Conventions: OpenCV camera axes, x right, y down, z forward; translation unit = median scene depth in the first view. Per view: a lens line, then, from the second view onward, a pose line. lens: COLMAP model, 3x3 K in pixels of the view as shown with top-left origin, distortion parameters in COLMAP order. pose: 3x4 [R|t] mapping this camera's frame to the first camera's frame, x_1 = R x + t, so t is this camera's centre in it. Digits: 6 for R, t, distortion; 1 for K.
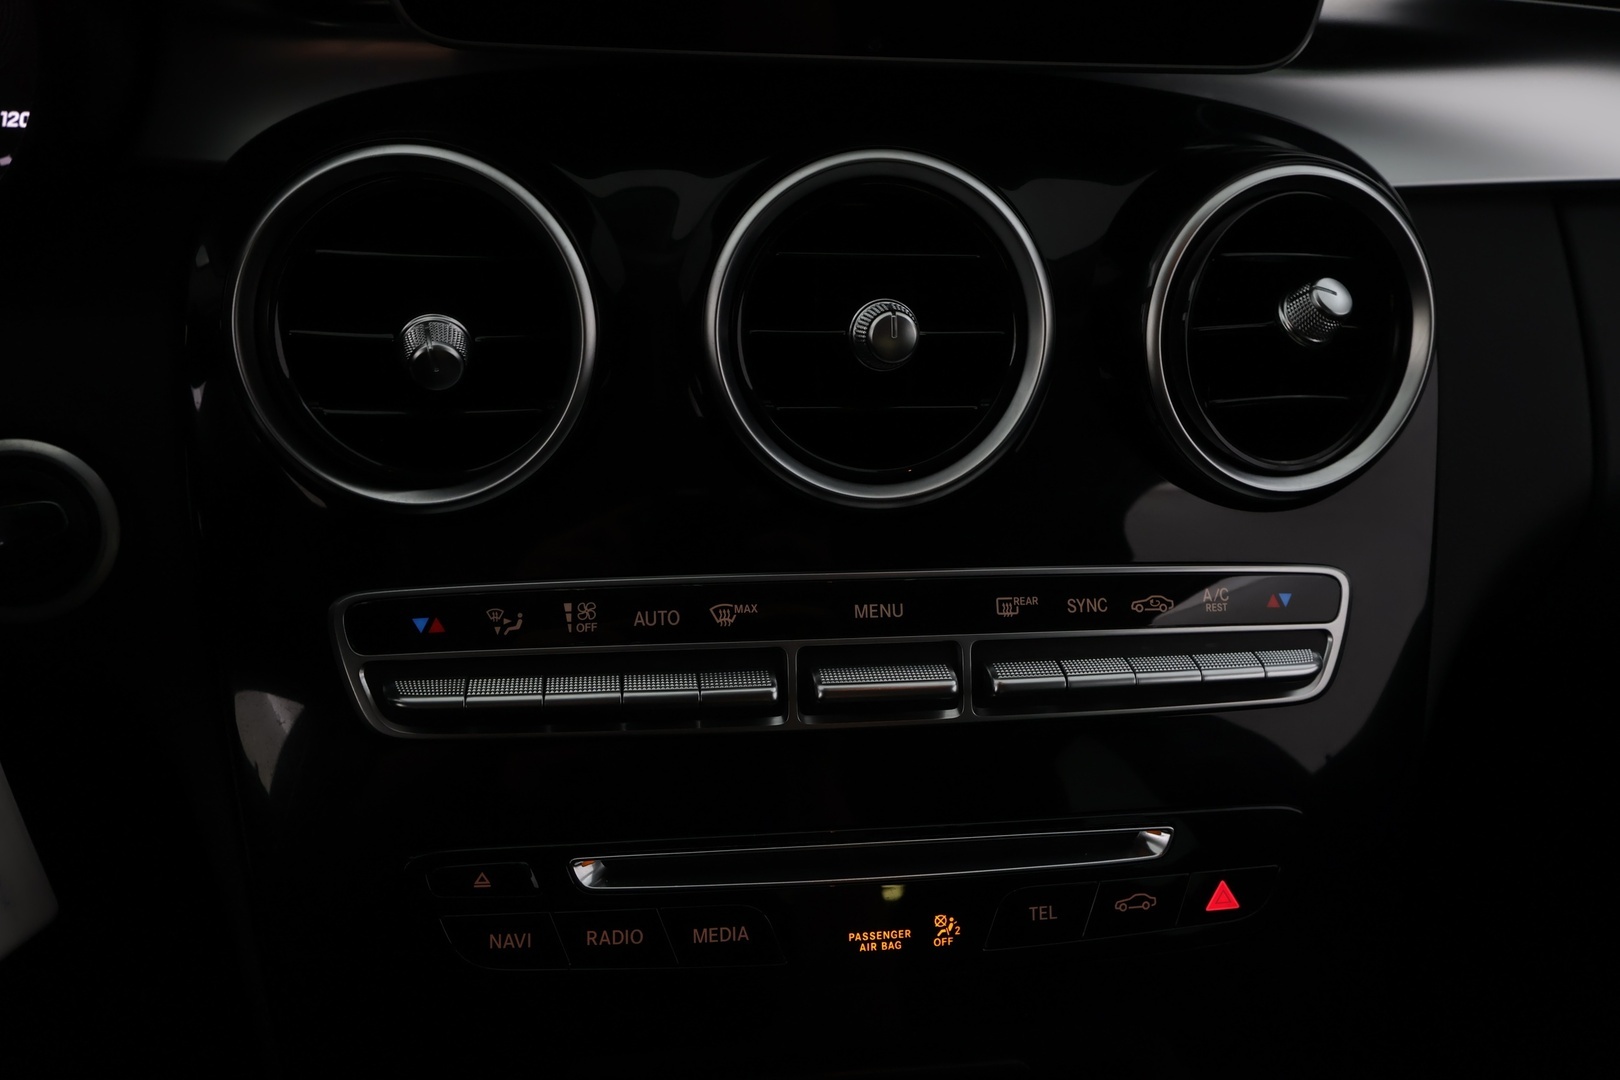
lens RADIAL K [[1275.4, 0, 811.8], [0, 1275.4, 551.9], [0, 0, 1]] dist [0.000411, -0.002477]
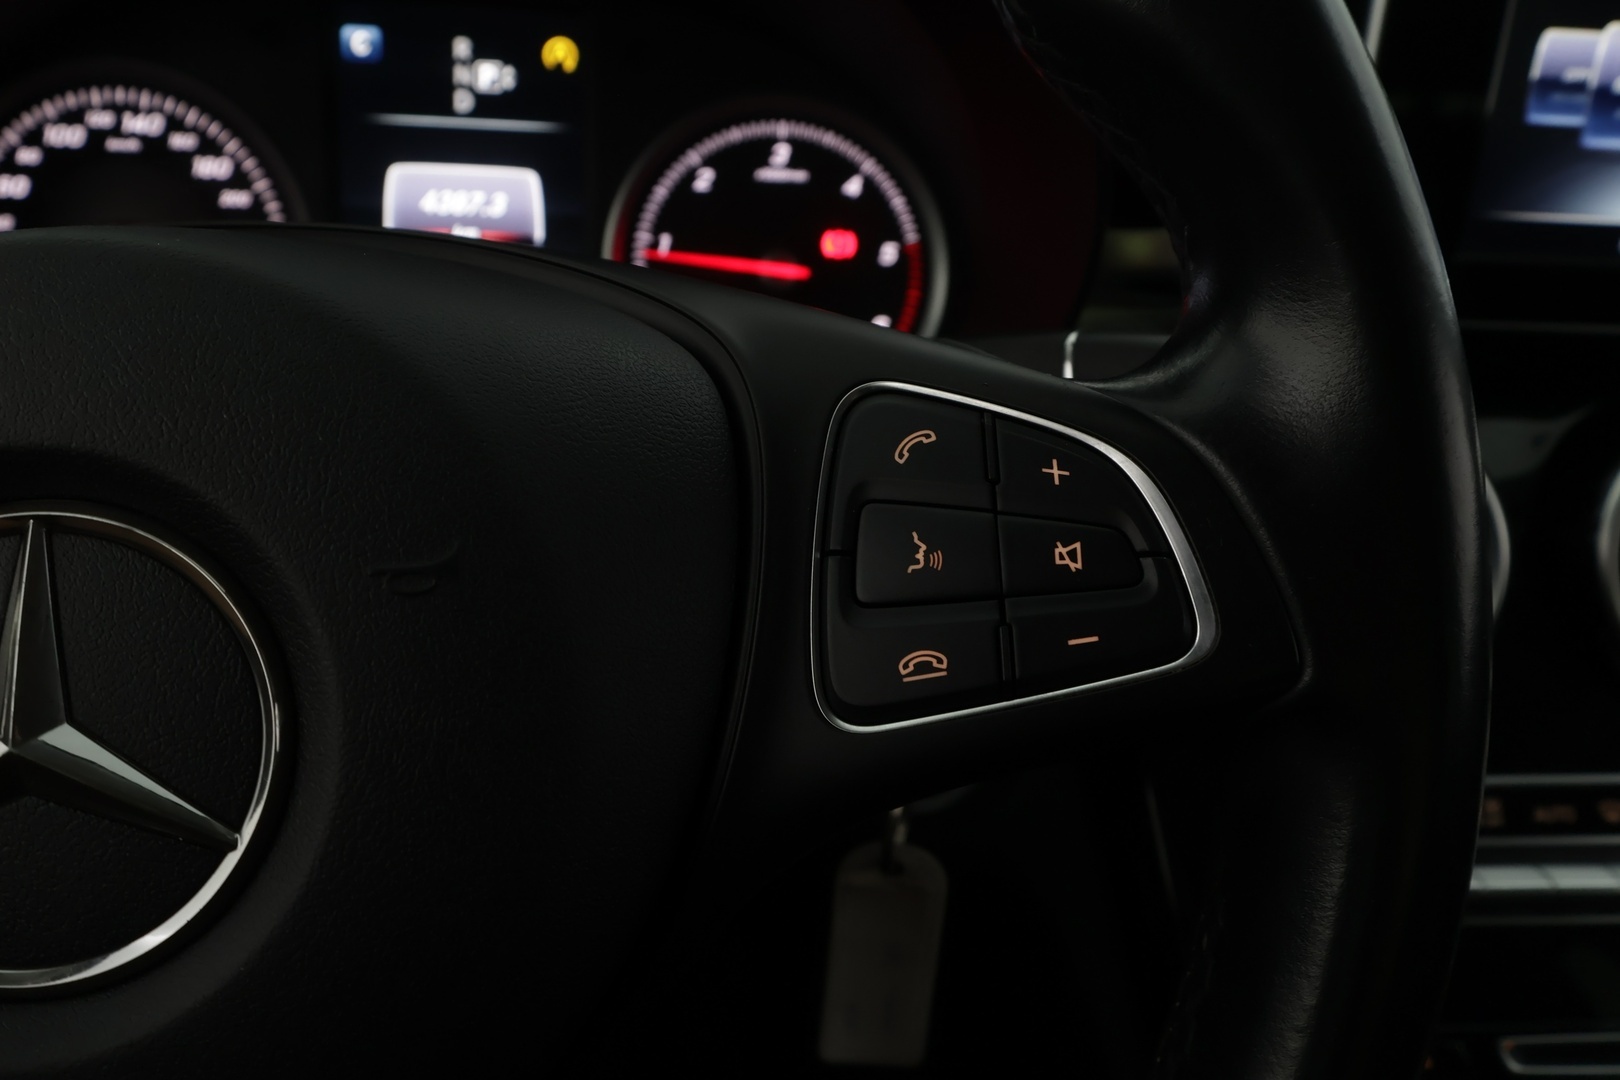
lens RADIAL K [[1275.4, 0, 807.3], [0, 1275.4, 545.2], [0, 0, 1]] dist [0.000411, -0.002477]
pose [[0.999402, 0.004083, -0.034346, -0.730676], [-0.009759, 0.985953, -0.166737, 0.012215], [0.033183, 0.166972, 0.985403, -0.155208]]
